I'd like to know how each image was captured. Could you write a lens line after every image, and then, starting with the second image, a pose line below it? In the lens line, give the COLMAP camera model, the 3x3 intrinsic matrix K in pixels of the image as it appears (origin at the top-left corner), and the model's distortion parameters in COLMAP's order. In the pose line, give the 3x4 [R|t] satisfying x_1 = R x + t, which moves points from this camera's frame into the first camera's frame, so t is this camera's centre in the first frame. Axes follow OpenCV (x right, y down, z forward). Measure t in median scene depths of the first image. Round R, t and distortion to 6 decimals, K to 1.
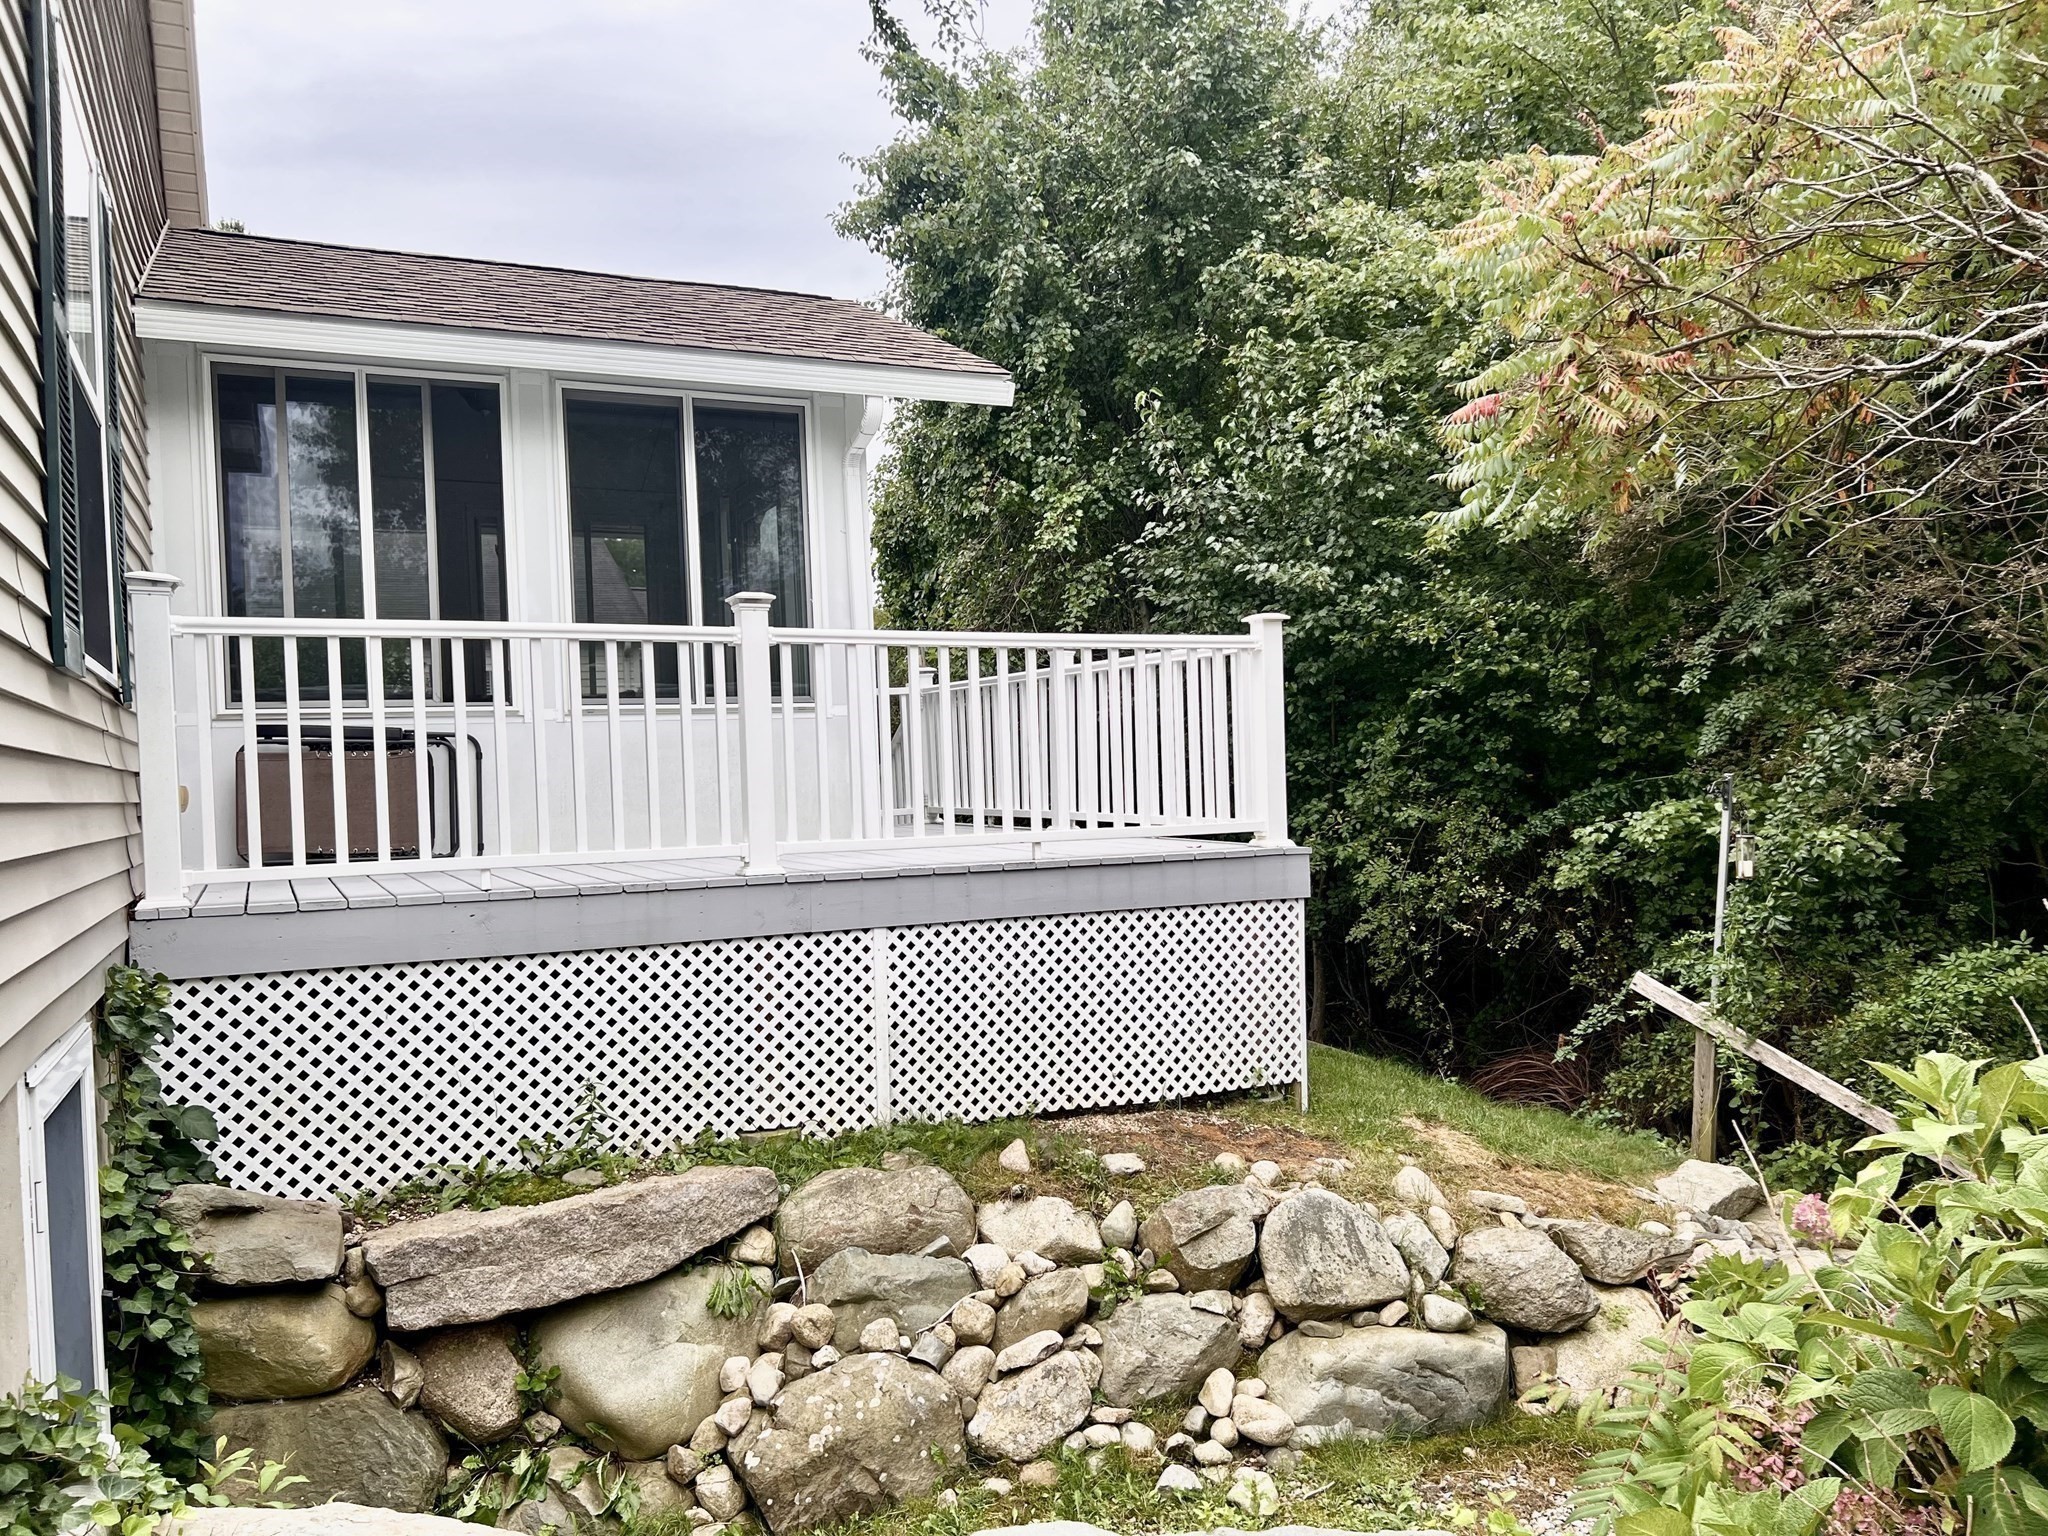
lens RADIAL K [[1544.9, 0, 1024.0], [0, 1544.9, 768.0], [0, 0, 1]] dist [0.003997, 0.003035]
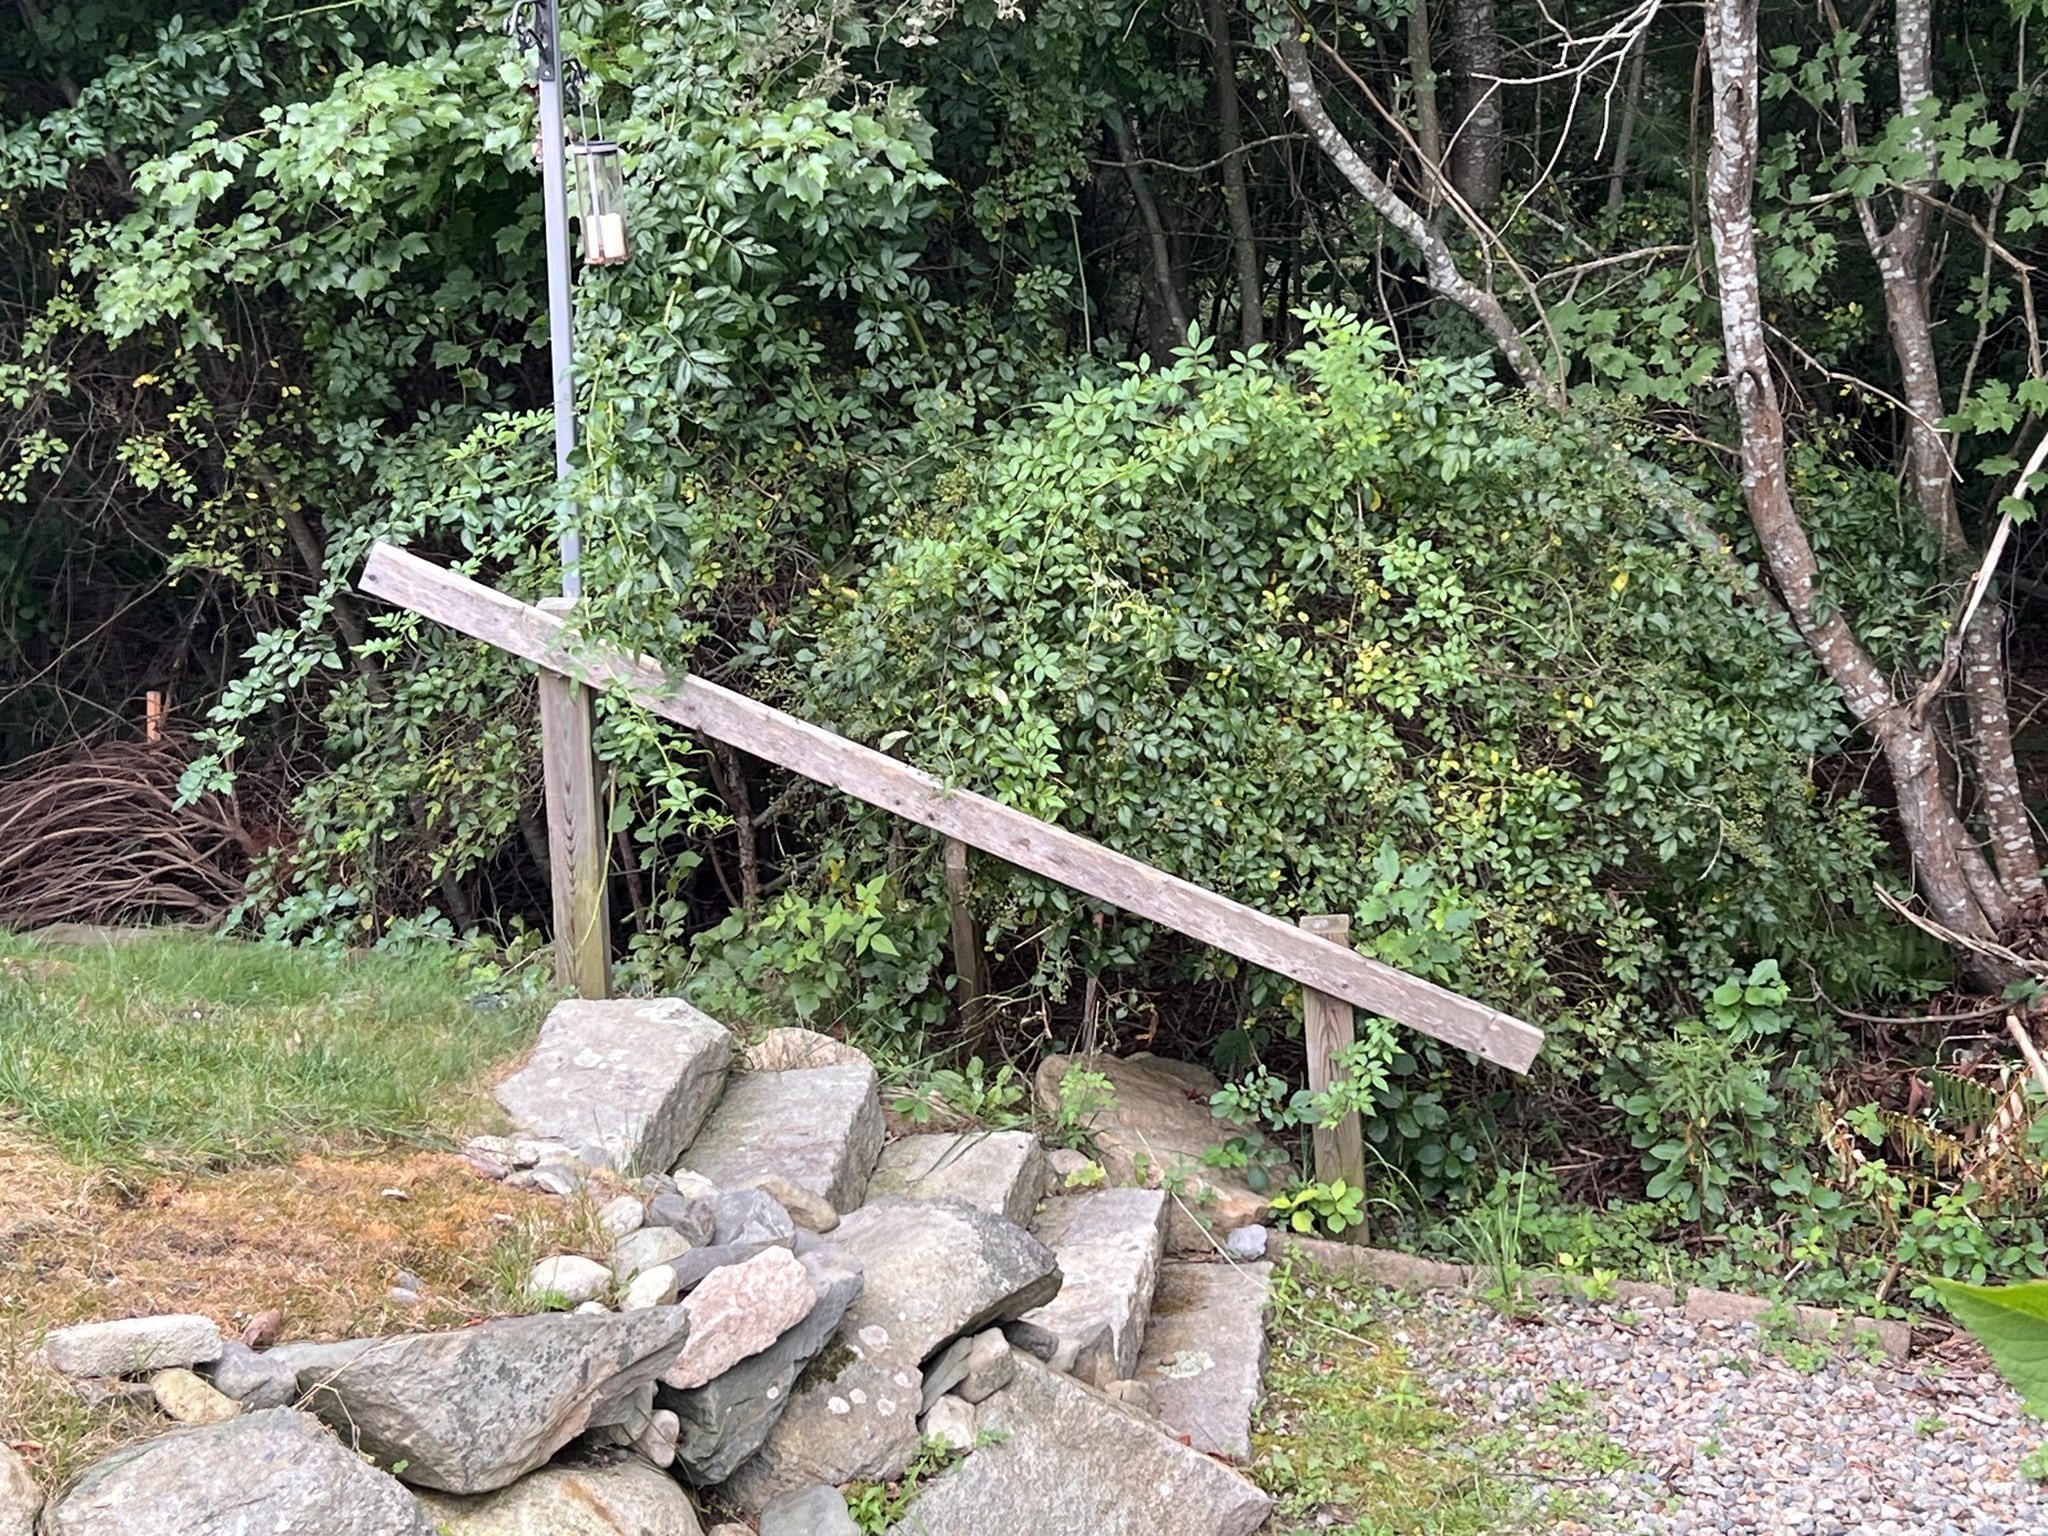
lens RADIAL K [[3289.8, 0, 1024.0], [0, 3289.8, 768.0], [0, 0, 1]] dist [0.374533, -2.024103]
pose [[0.807033, -0.185519, 0.560608, 0.070449], [0.060795, 0.970426, 0.233619, 0.007279], [-0.587369, -0.154456, 0.794444, 0.292736]]
